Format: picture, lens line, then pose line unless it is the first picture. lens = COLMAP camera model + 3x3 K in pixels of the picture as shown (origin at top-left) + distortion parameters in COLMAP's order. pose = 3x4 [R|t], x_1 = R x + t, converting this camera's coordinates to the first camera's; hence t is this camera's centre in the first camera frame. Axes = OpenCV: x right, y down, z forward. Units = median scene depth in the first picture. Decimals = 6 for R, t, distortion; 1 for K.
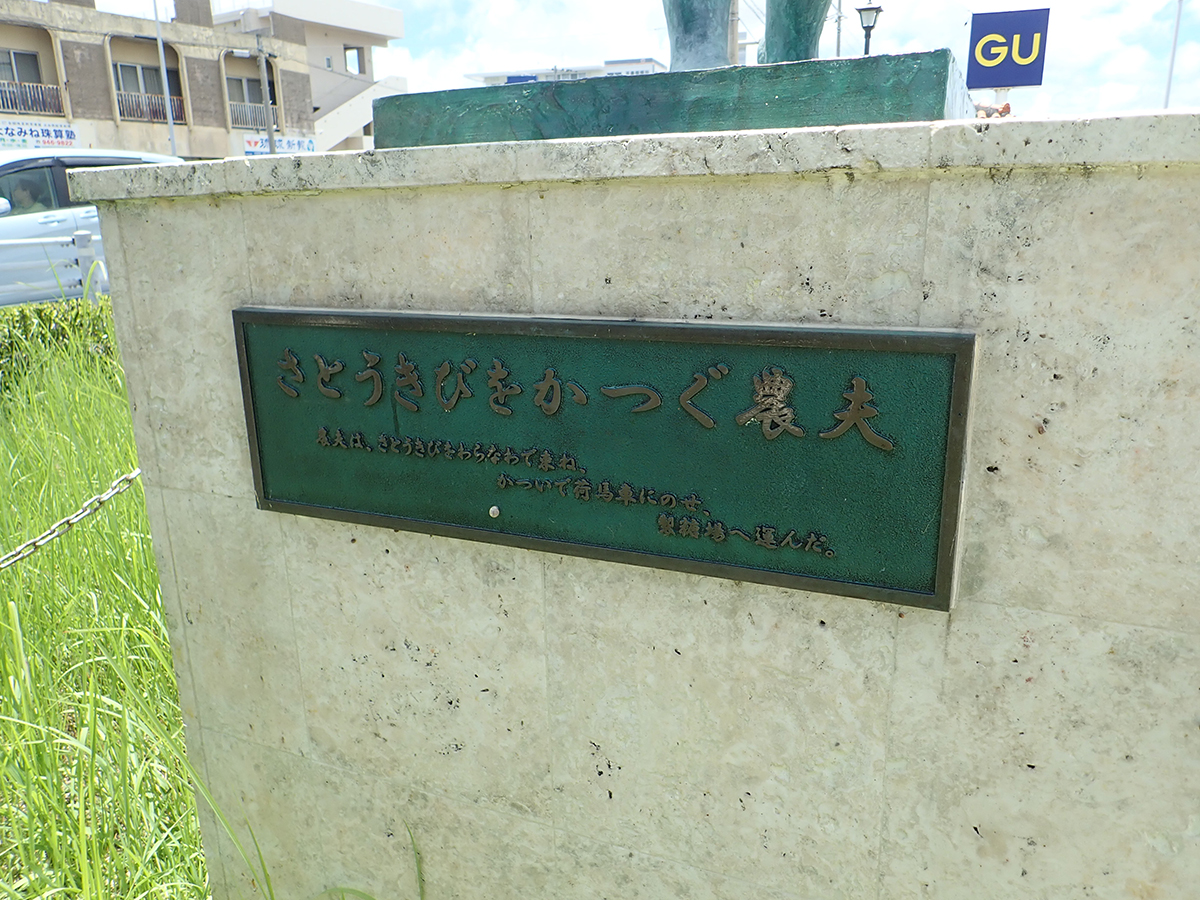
lens RADIAL K [[890.4, 0, 600.0], [0, 890.4, 443.0], [0, 0, 1]] dist [0.009335, -0.011691]
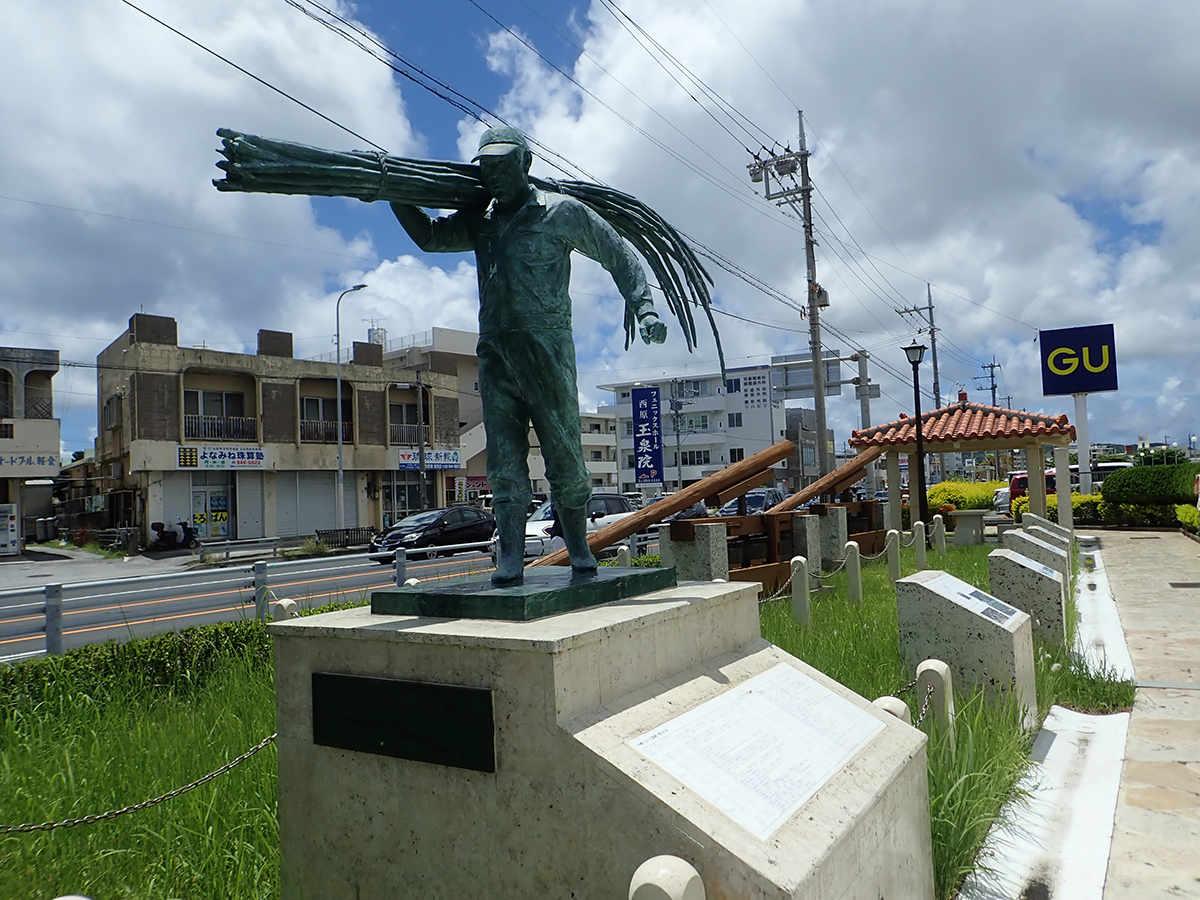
lens RADIAL K [[890.4, 0, 600.0], [0, 890.4, 443.0], [0, 0, 1]] dist [0.009335, -0.011691]
pose [[0.988919, -0.029622, -0.145470, 0.904112], [-0.017300, 0.950221, -0.311095, 0.028808], [0.147444, 0.310165, 0.939180, -1.723073]]
